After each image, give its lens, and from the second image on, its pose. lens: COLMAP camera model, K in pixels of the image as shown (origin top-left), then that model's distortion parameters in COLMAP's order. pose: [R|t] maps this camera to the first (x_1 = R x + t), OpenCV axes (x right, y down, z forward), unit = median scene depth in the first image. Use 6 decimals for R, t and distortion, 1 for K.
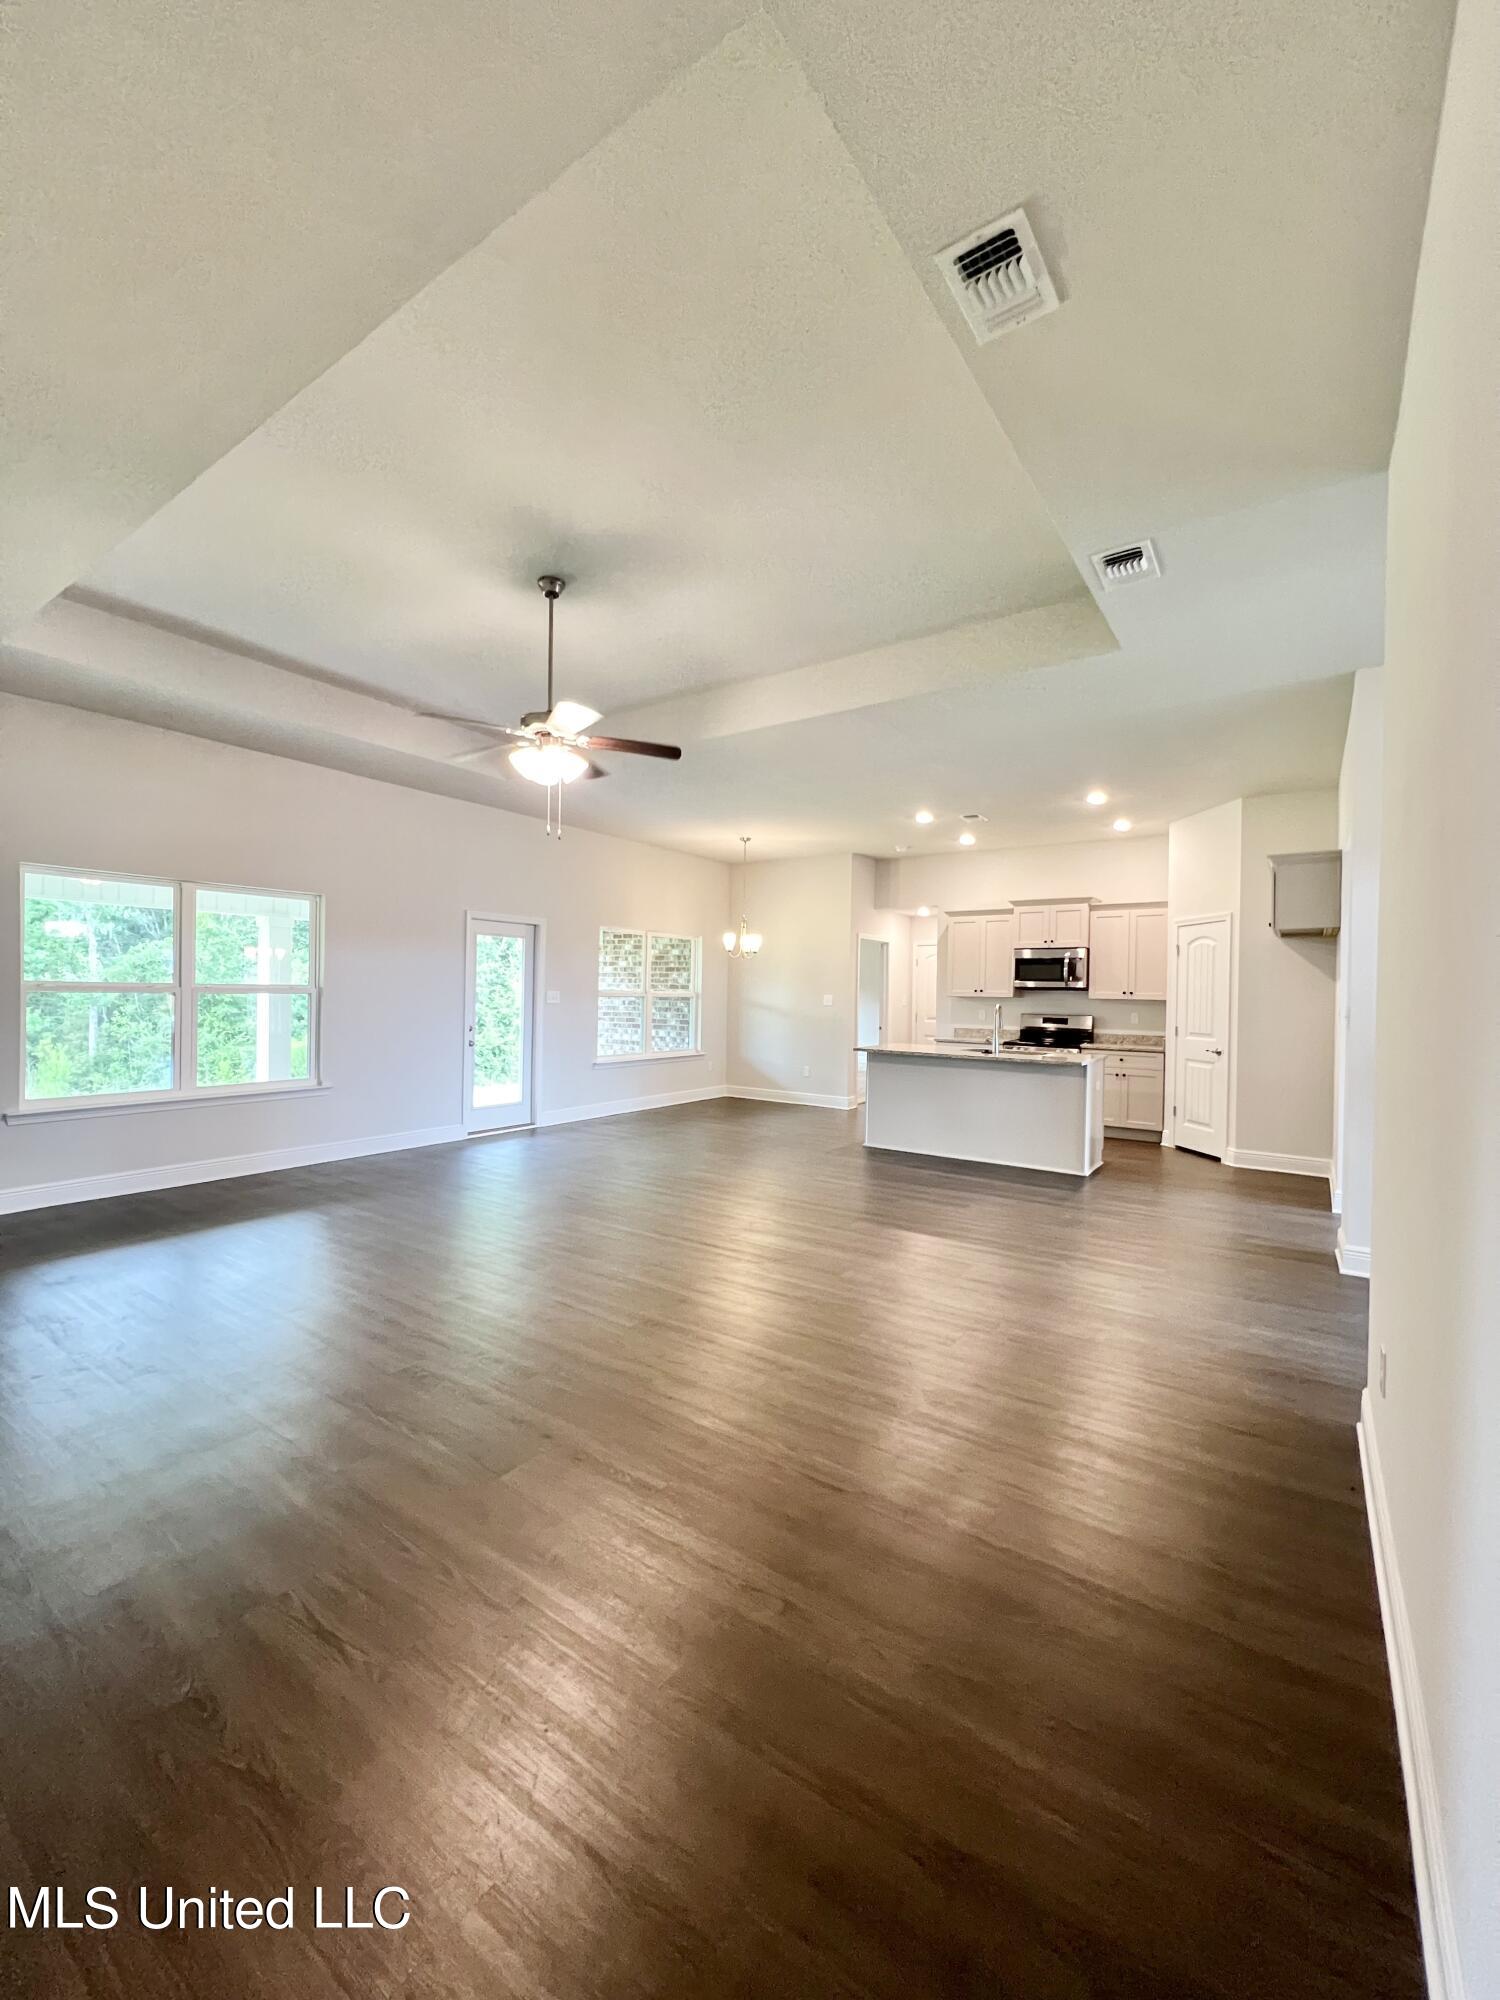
lens RADIAL K [[799.5, 0, 755.9], [0, 799.5, 998.0], [0, 0, 1]] dist [-0.003760, 0.000458]
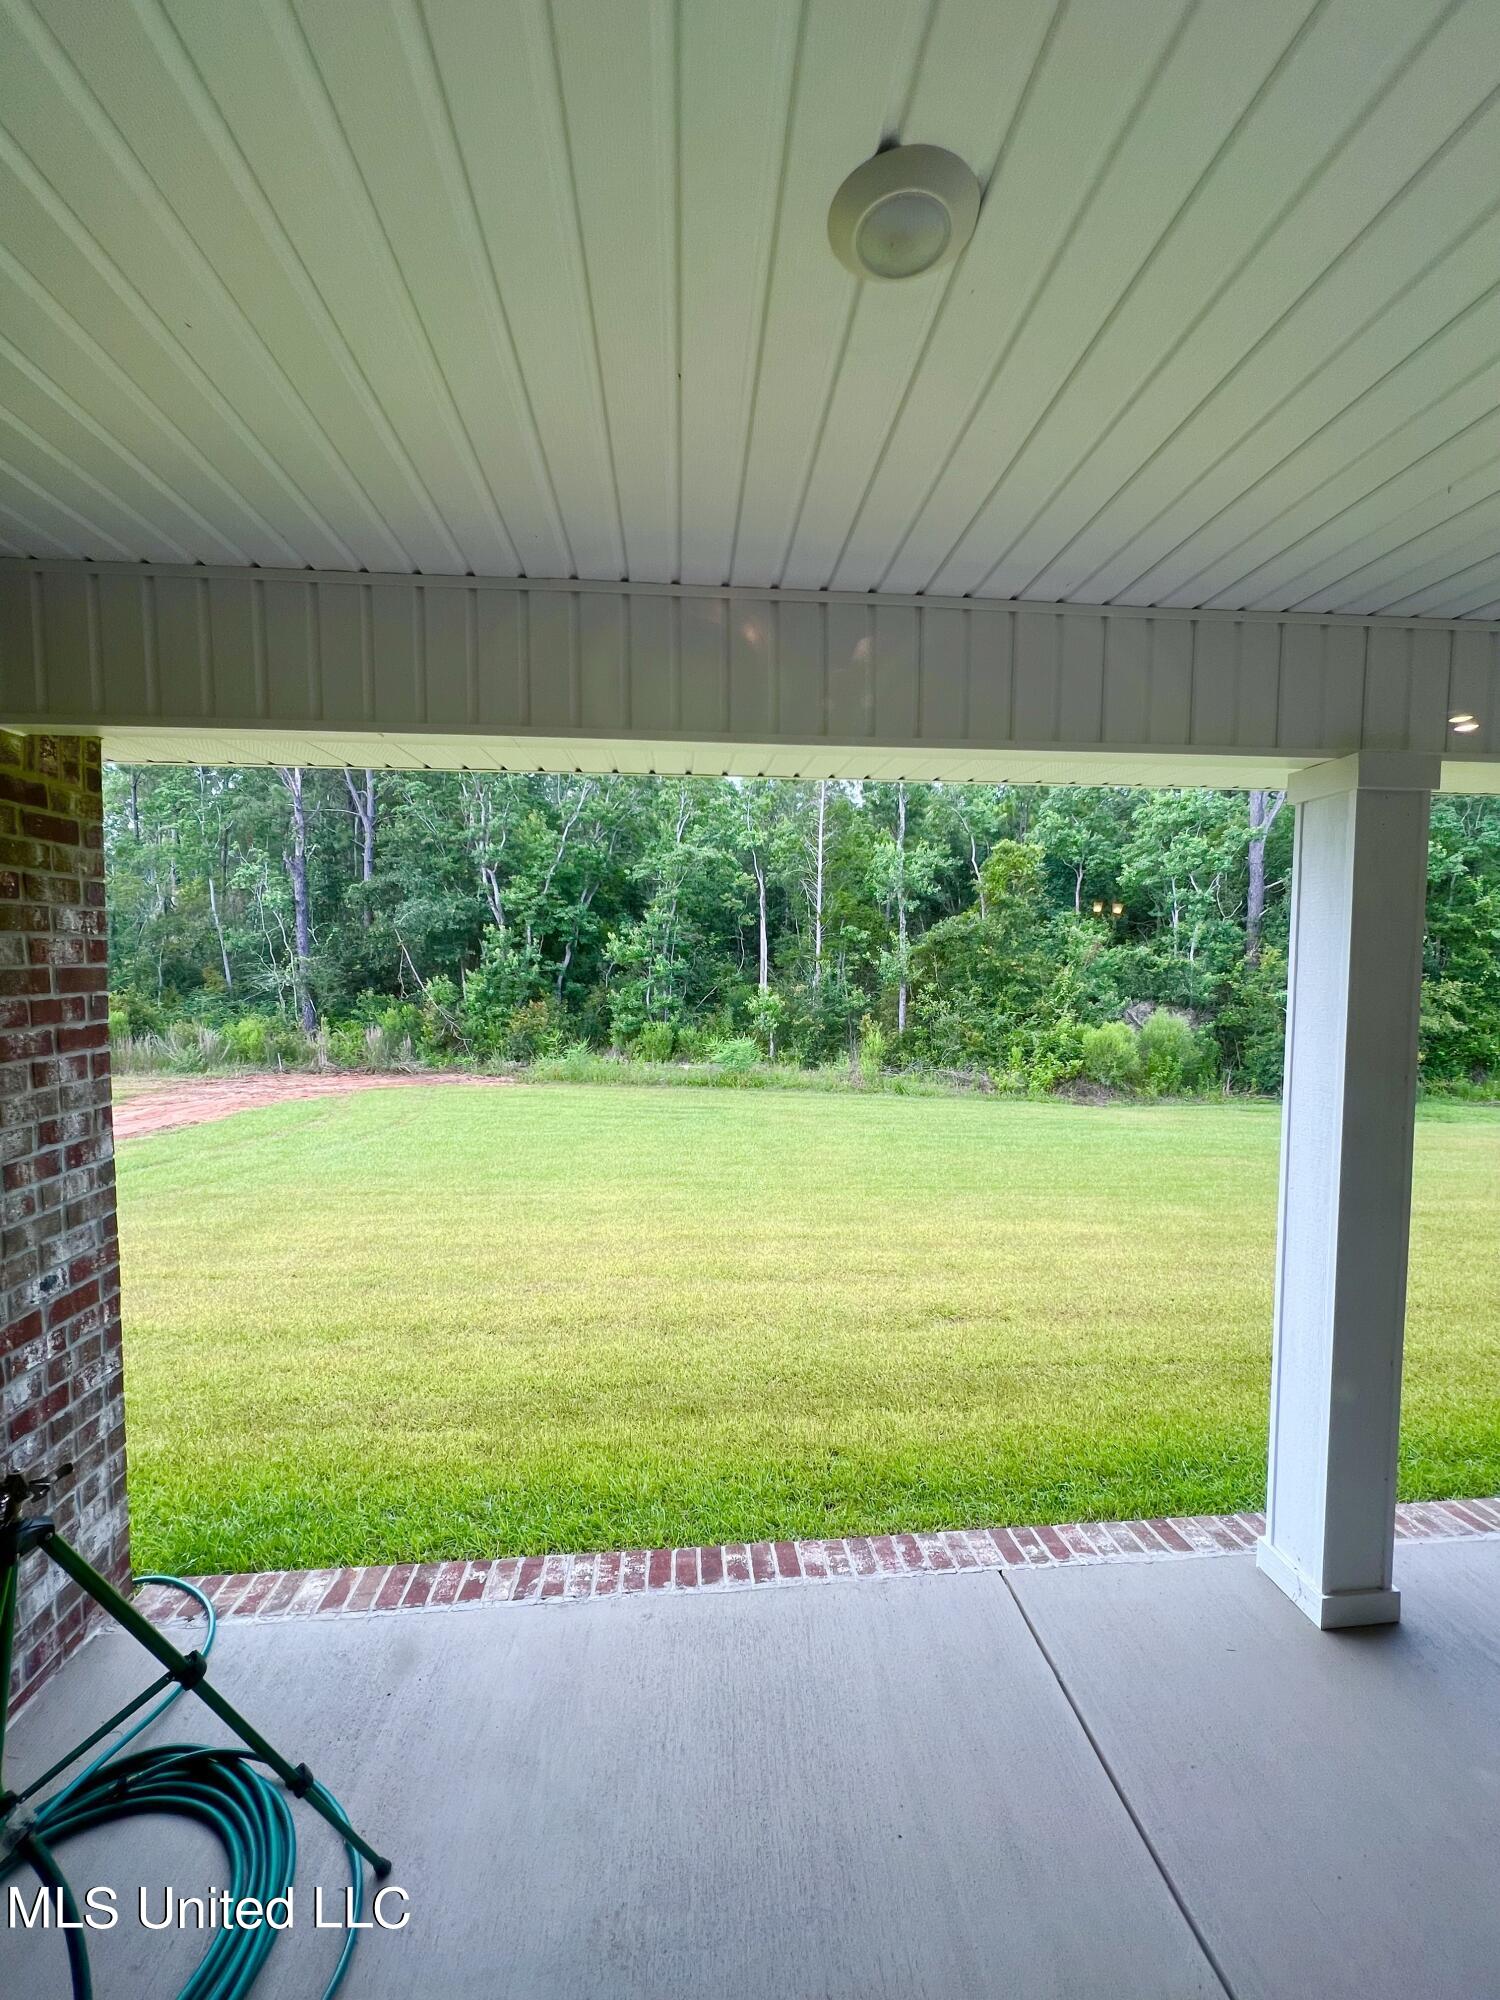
lens RADIAL K [[799.5, 0, 755.9], [0, 799.5, 998.0], [0, 0, 1]] dist [-0.003760, 0.000458]
pose [[0.638110, 0.027495, -0.769455, -0.414572], [0.001100, 0.999329, 0.036622, -0.022187], [0.769945, -0.024215, 0.637651, 0.515592]]
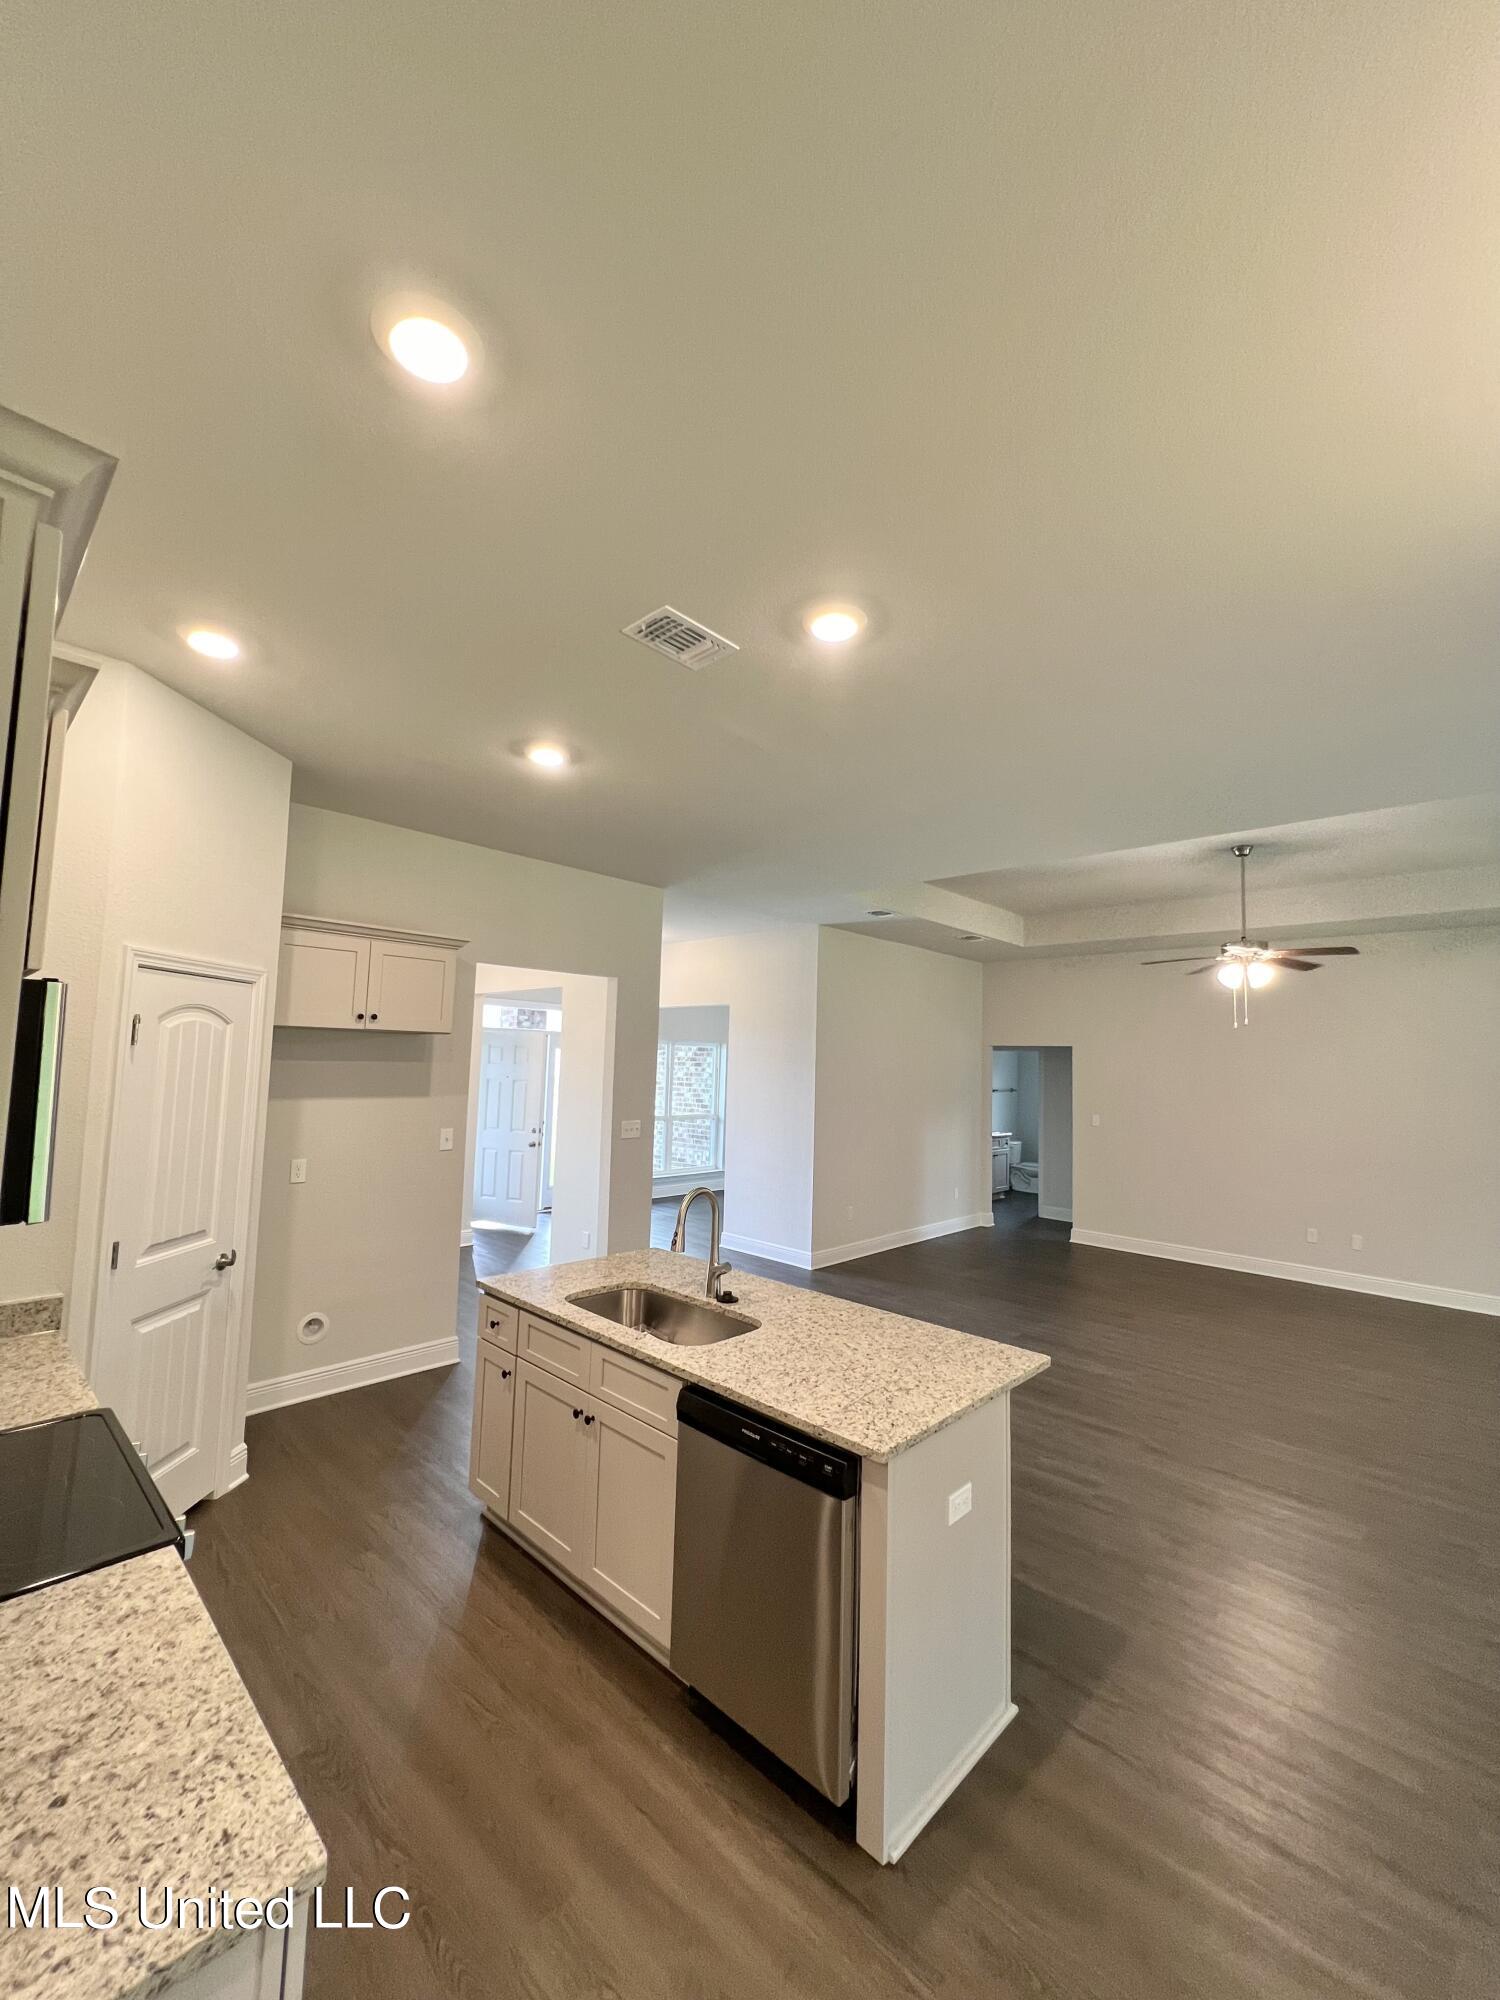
lens RADIAL K [[799.5, 0, 755.9], [0, 799.5, 998.0], [0, 0, 1]] dist [-0.003760, 0.000458]
pose [[-0.987438, -0.031045, 0.154928, 0.138465], [-0.042810, 0.996398, -0.073194, -0.043742], [-0.152098, -0.078907, -0.985211, 0.956930]]
